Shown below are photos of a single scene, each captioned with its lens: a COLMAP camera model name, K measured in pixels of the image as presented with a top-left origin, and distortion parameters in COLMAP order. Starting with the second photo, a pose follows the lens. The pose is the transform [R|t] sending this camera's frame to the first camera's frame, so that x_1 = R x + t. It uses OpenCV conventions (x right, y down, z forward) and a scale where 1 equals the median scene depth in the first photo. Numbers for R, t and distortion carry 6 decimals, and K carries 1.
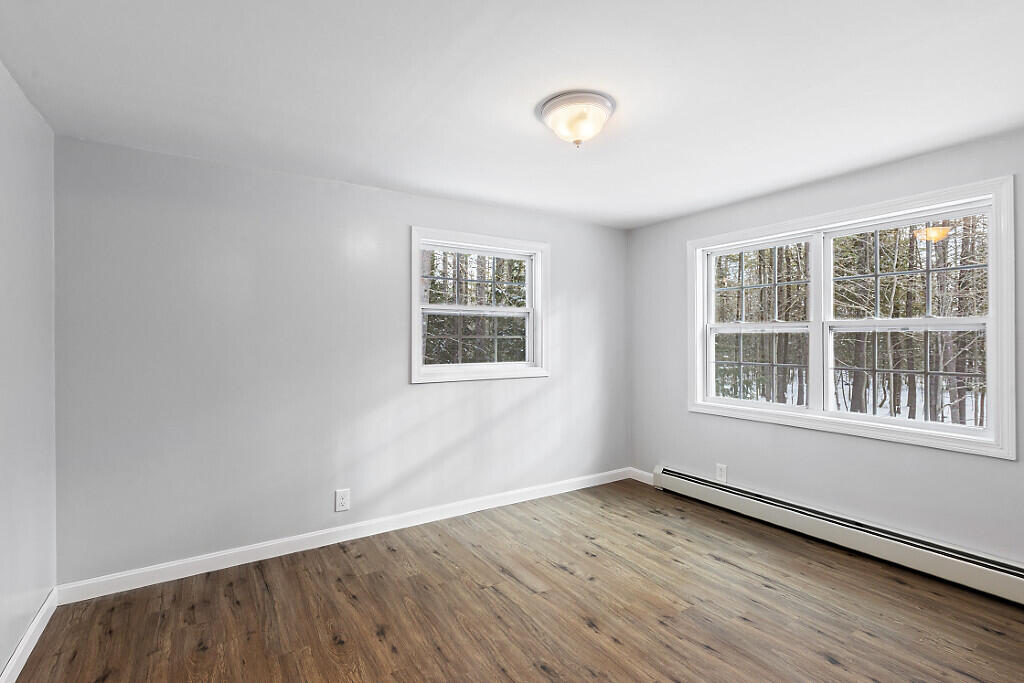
lens RADIAL K [[475.4, 0, 512.8], [0, 475.4, 339.2], [0, 0, 1]] dist [0.001270, 0.000063]
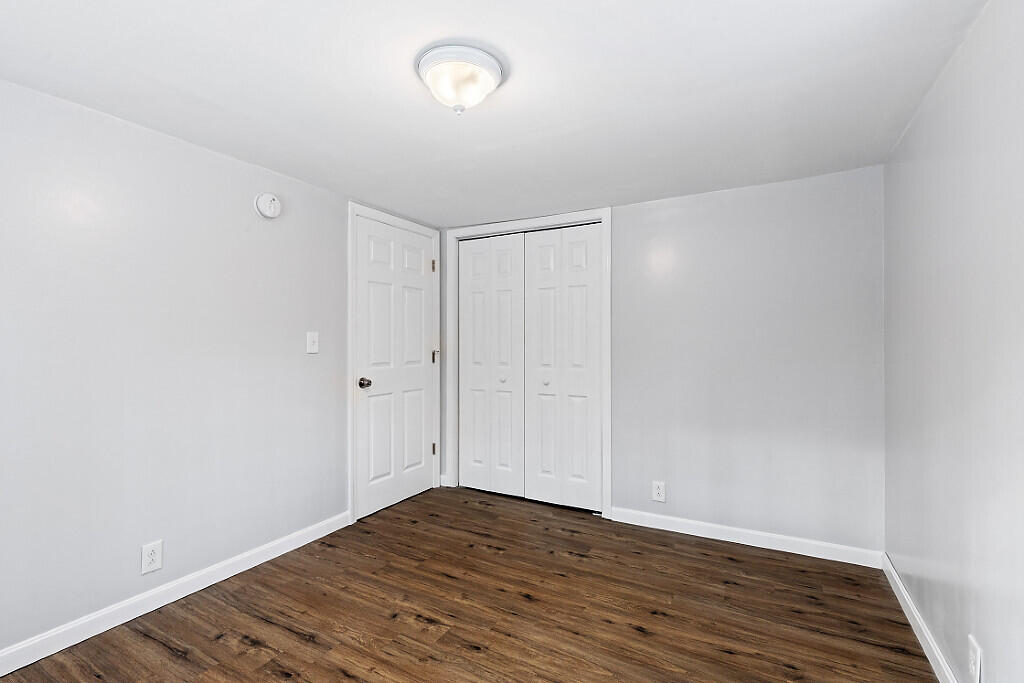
lens RADIAL K [[475.4, 0, 509.5], [0, 475.4, 351.5], [0, 0, 1]] dist [0.001270, 0.000063]
pose [[-0.879048, 0.010612, -0.476616, 0.450781], [0.000990, 0.999791, 0.020436, -0.002136], [0.476733, 0.017492, -0.878874, 1.749492]]
